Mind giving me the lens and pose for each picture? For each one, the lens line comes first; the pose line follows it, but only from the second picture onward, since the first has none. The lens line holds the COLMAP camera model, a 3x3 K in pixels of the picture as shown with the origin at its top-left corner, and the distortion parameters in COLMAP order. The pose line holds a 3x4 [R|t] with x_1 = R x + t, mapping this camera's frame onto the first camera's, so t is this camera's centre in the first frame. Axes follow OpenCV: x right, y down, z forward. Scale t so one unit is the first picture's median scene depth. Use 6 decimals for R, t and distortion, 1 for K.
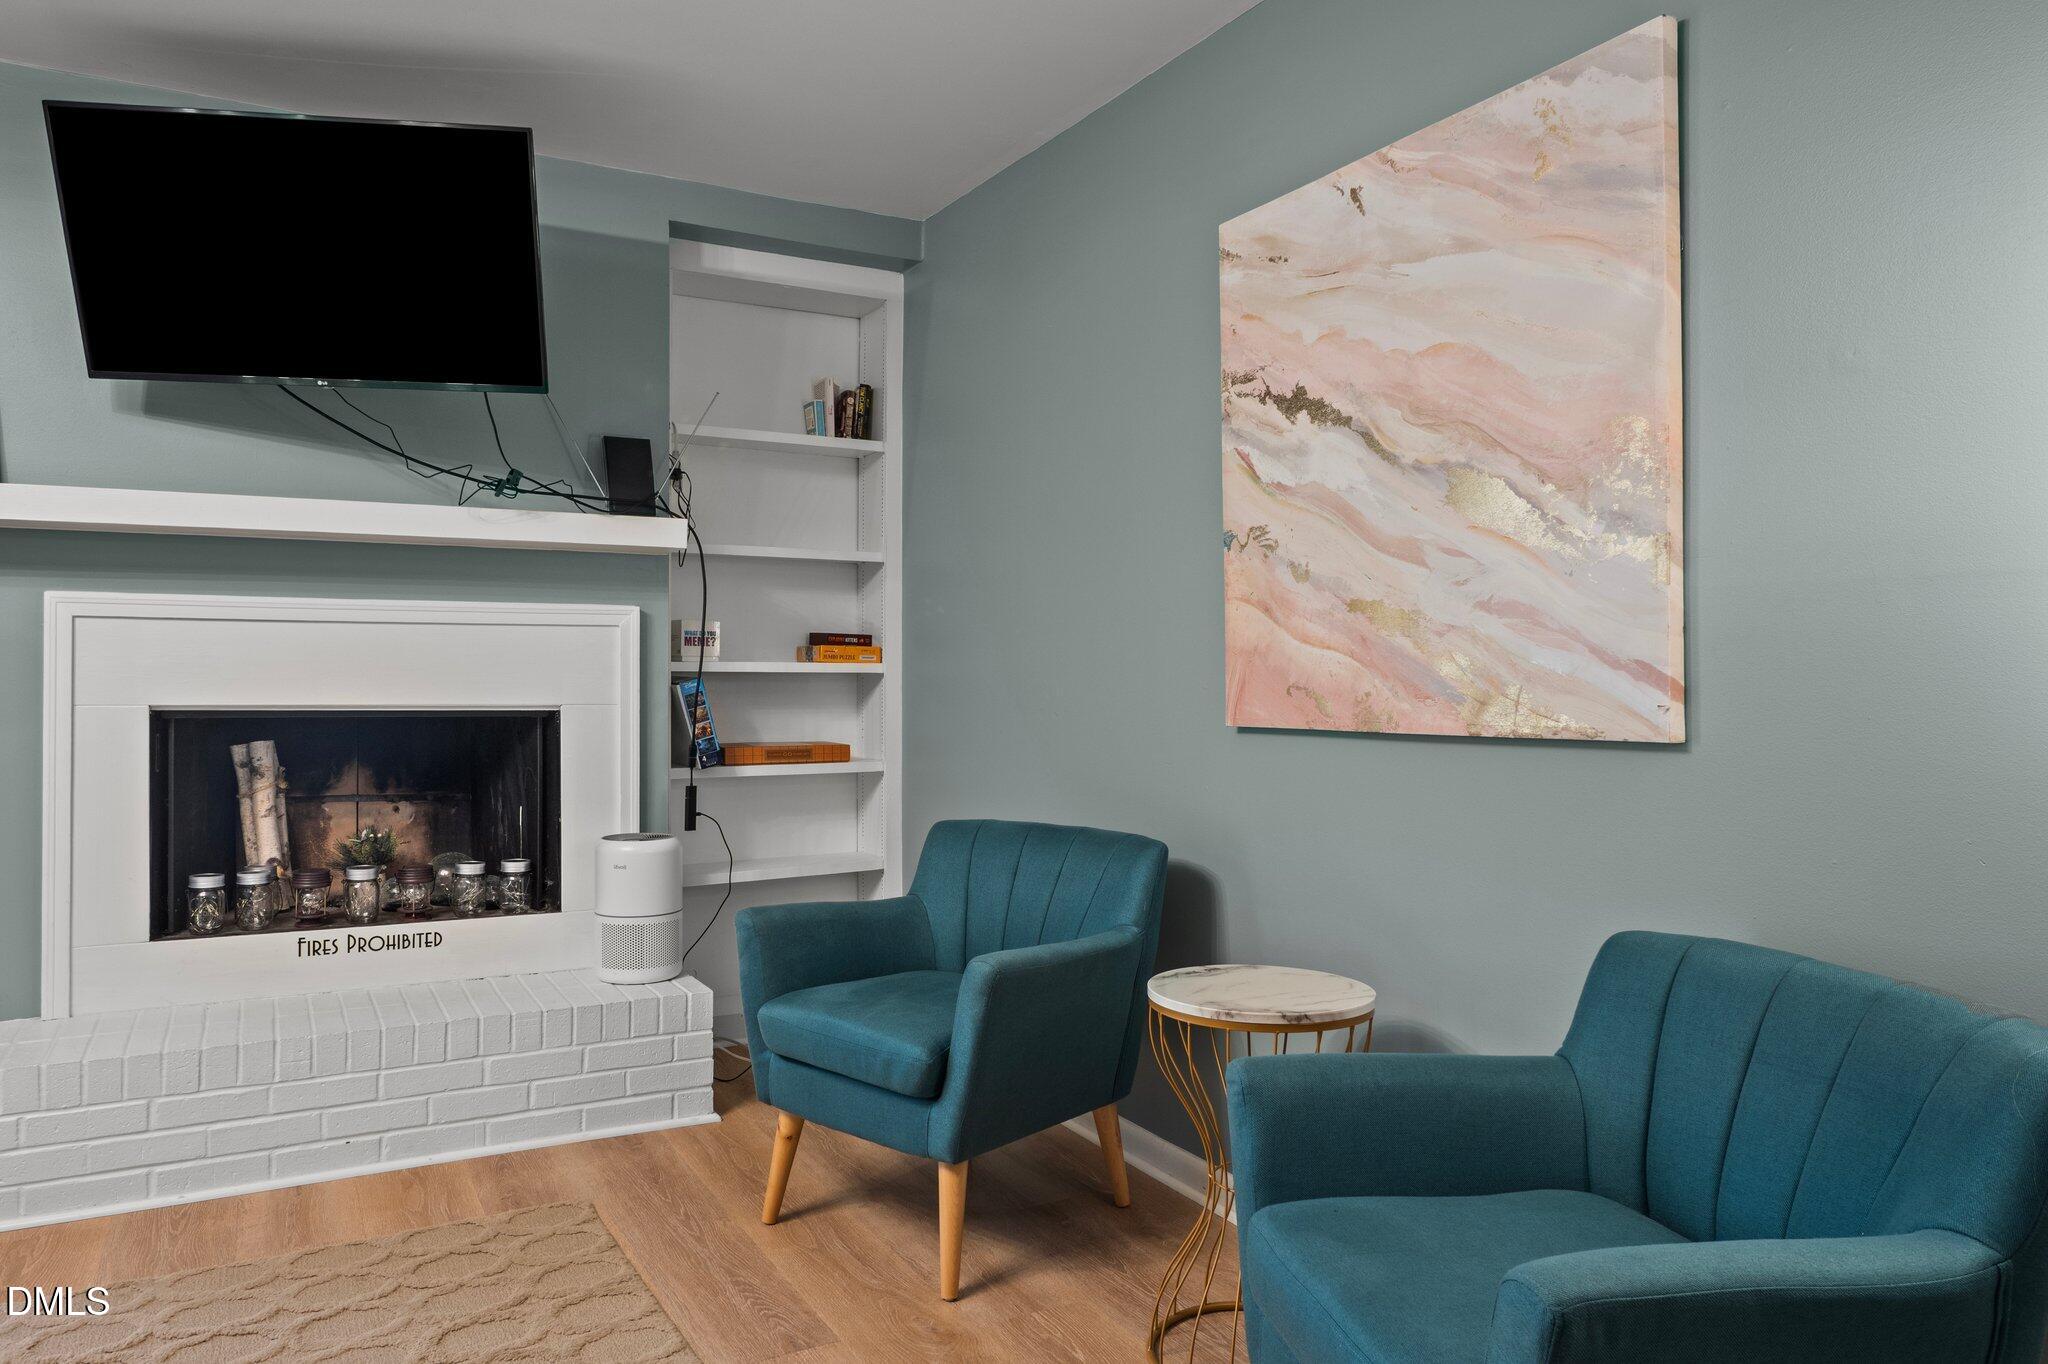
lens RADIAL K [[1436.3, 0, 1036.2], [0, 1436.3, 668.4], [0, 0, 1]] dist [0.049337, -0.001612]
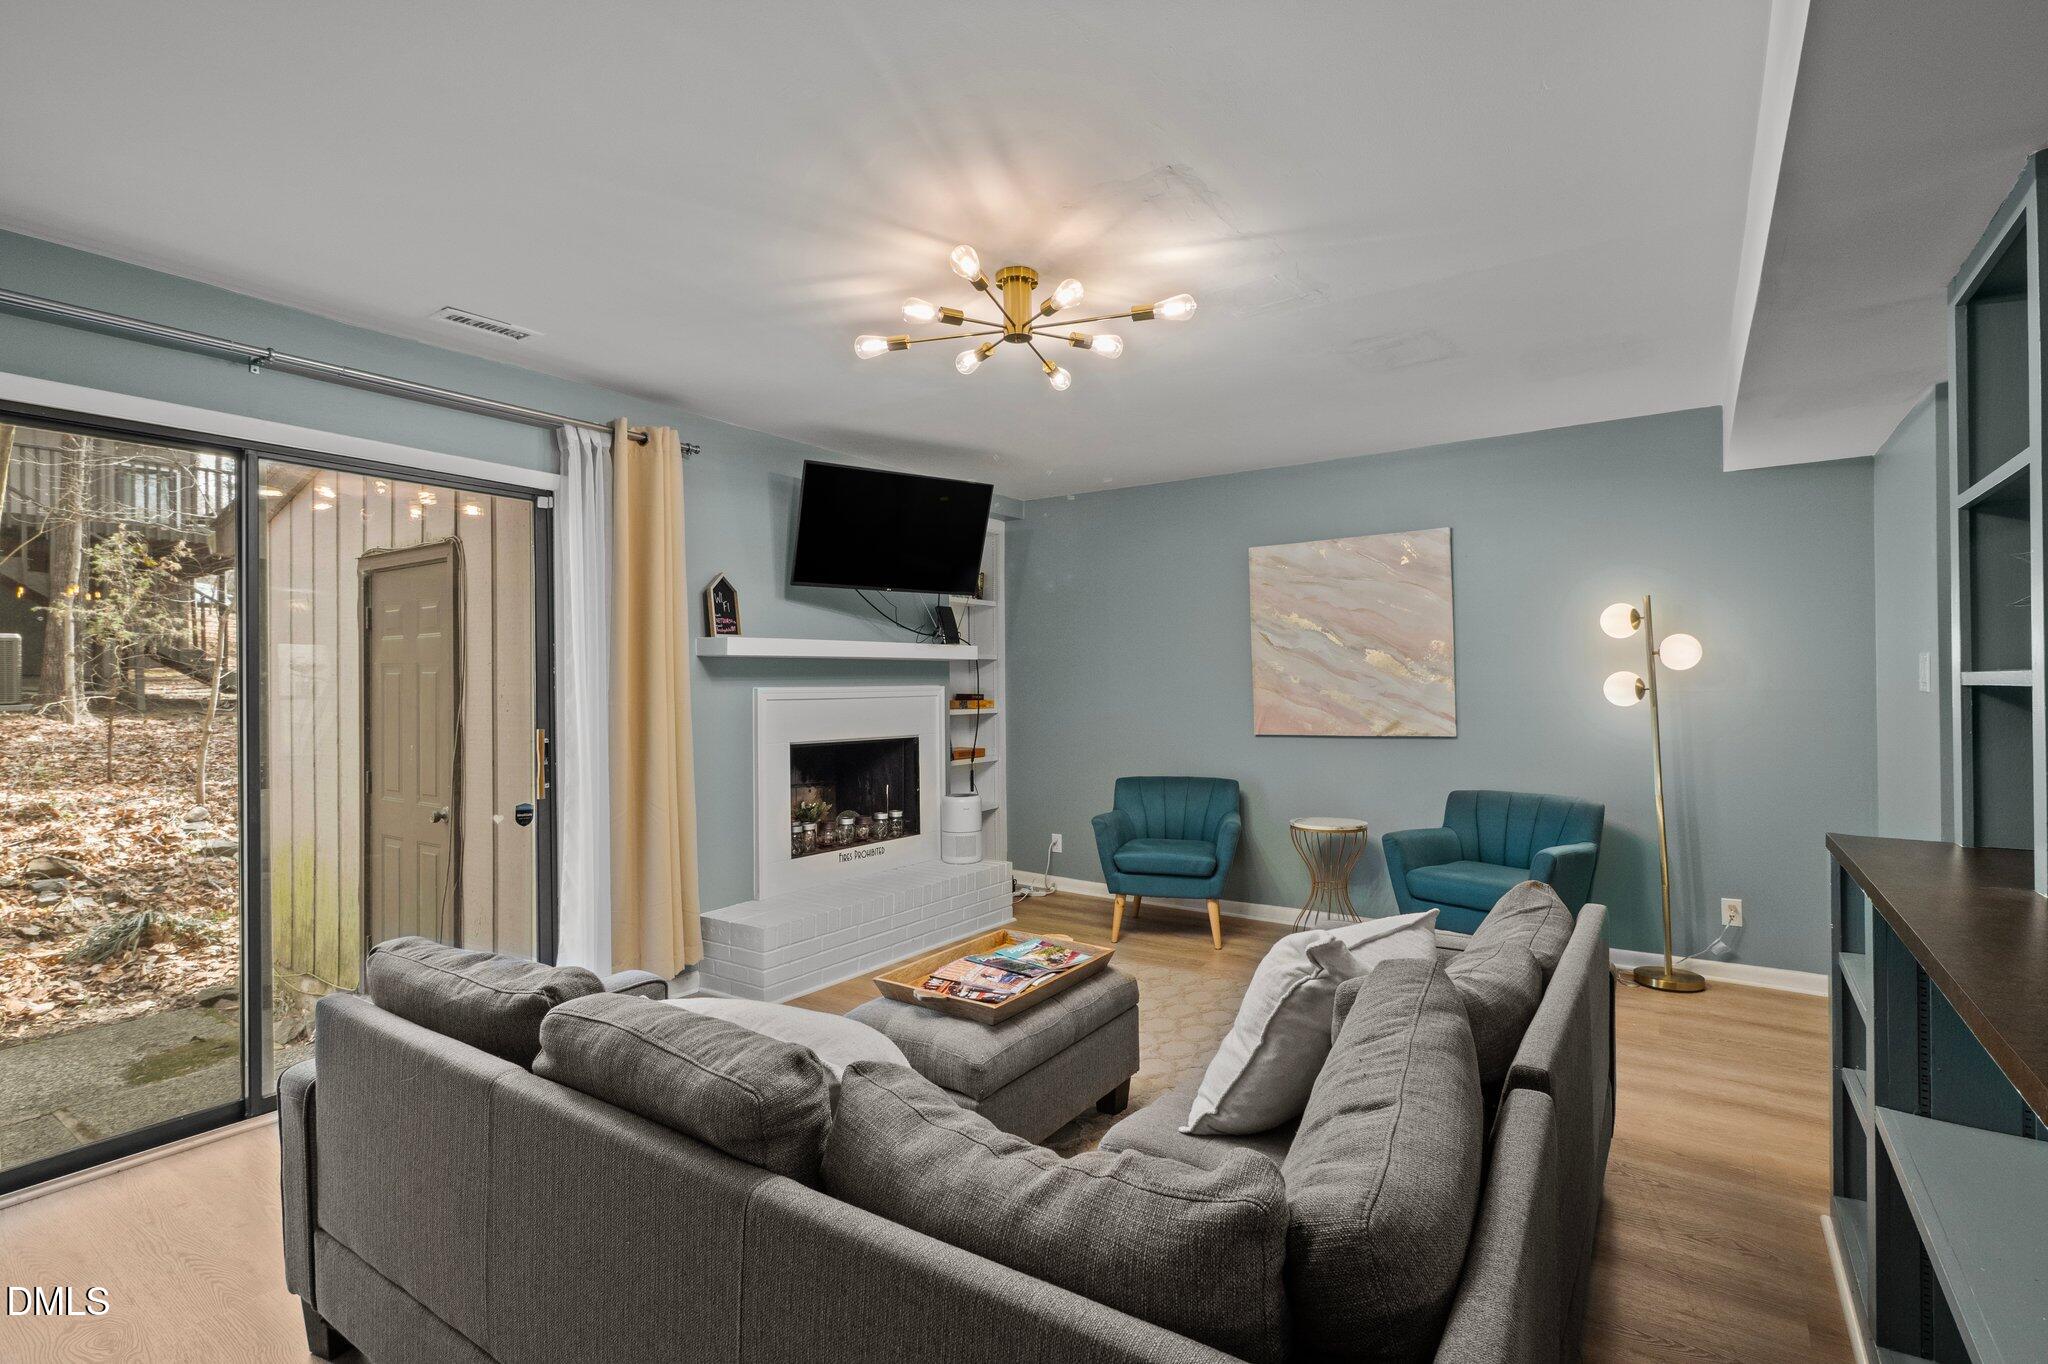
lens RADIAL K [[939.1, 0, 1050.5], [0, 939.1, 667.1], [0, 0, 1]] dist [0.001250, -0.001691]
pose [[0.885205, -0.003130, 0.465190, -0.791477], [0.011168, 0.999832, -0.014526, -0.050442], [-0.465066, 0.018054, 0.885092, -0.289101]]
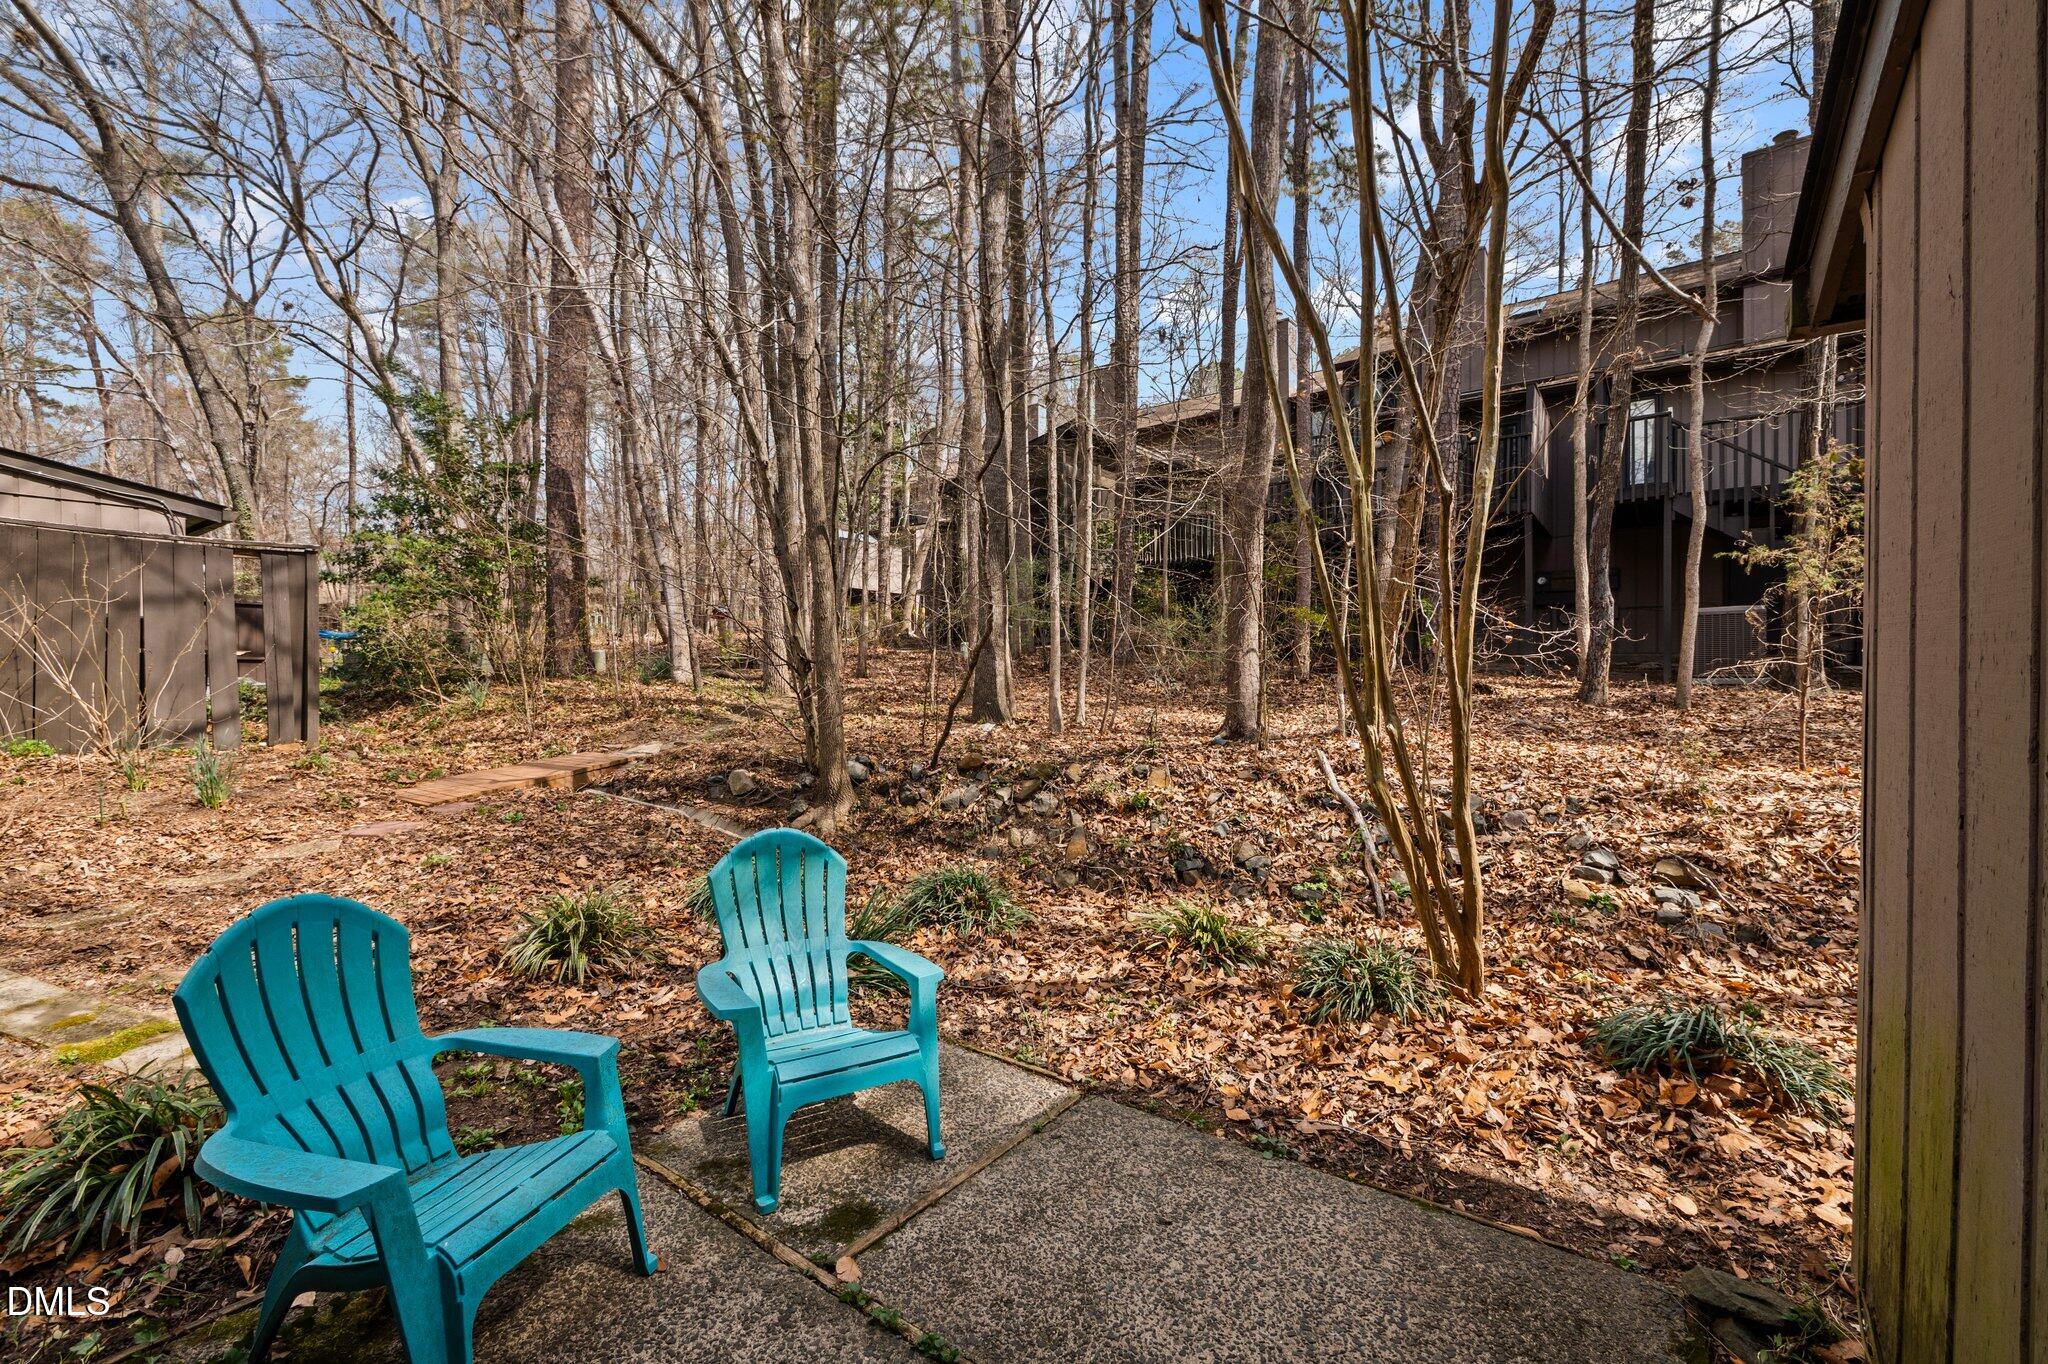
lens RADIAL K [[866.8, 0, 1018.4], [0, 866.8, 684.2], [0, 0, 1]] dist [0.001757, 0.000575]
pose [[0.434462, 0.003821, -0.900682, -0.921409], [0.004689, 0.999968, 0.006505, -0.008055], [0.900678, -0.007050, 0.434430, 0.807295]]
